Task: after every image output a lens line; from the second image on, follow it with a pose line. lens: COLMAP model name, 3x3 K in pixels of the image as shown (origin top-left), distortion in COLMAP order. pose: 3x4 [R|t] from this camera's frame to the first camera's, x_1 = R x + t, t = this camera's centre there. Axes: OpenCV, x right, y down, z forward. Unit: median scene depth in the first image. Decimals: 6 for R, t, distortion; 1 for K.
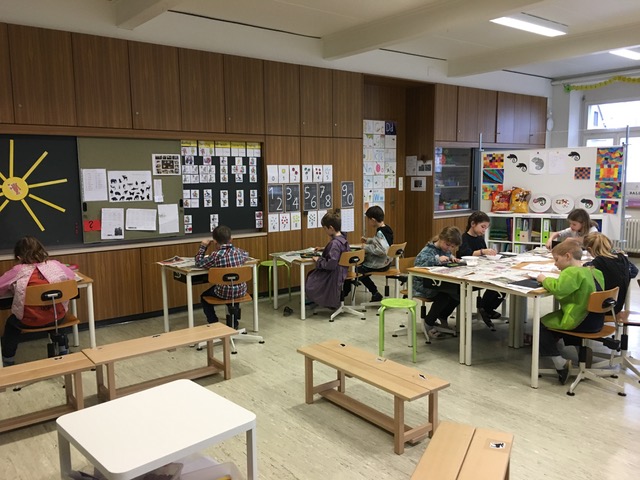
lens RADIAL K [[546.1, 0, 314.3], [0, 546.1, 244.4], [0, 0, 1]] dist [0.065667, -0.085488]
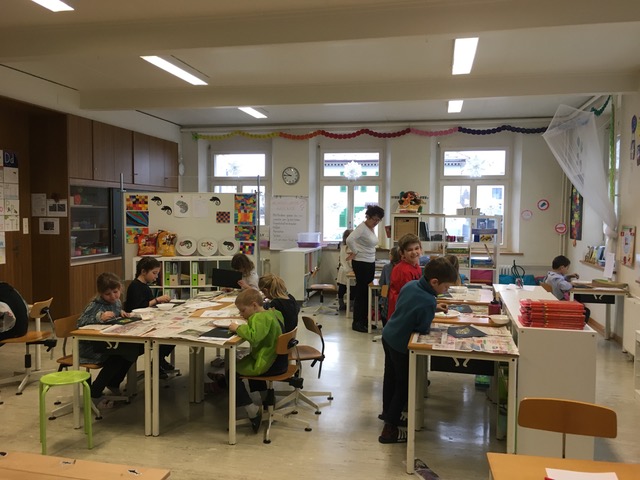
lens RADIAL K [[546.1, 0, 319.6], [0, 546.1, 241.0], [0, 0, 1]] dist [0.065667, -0.085488]
pose [[0.765982, -0.016720, 0.642645, -0.048381], [0.067275, 0.996258, -0.054267, -0.014273], [-0.639333, 0.084801, 0.764240, 0.085475]]
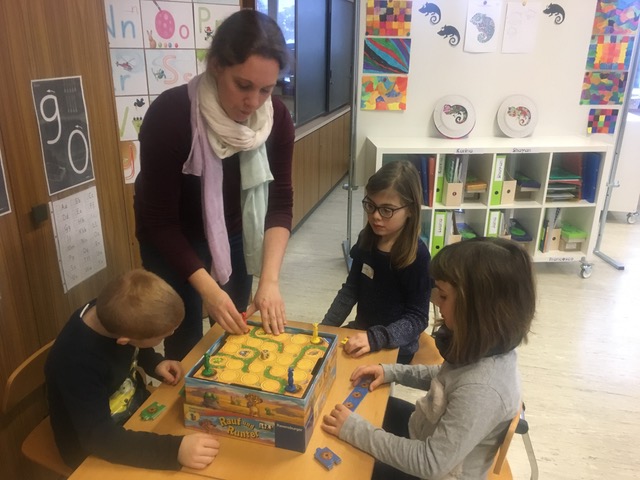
lens RADIAL K [[546.1, 0, 307.8], [0, 546.1, 237.7], [0, 0, 1]] dist [0.065667, -0.085488]
pose [[0.808841, -0.177249, 0.560678, 0.004592], [0.054406, 0.971956, 0.228781, -0.095440], [-0.585506, -0.154543, 0.795801, 0.734773]]
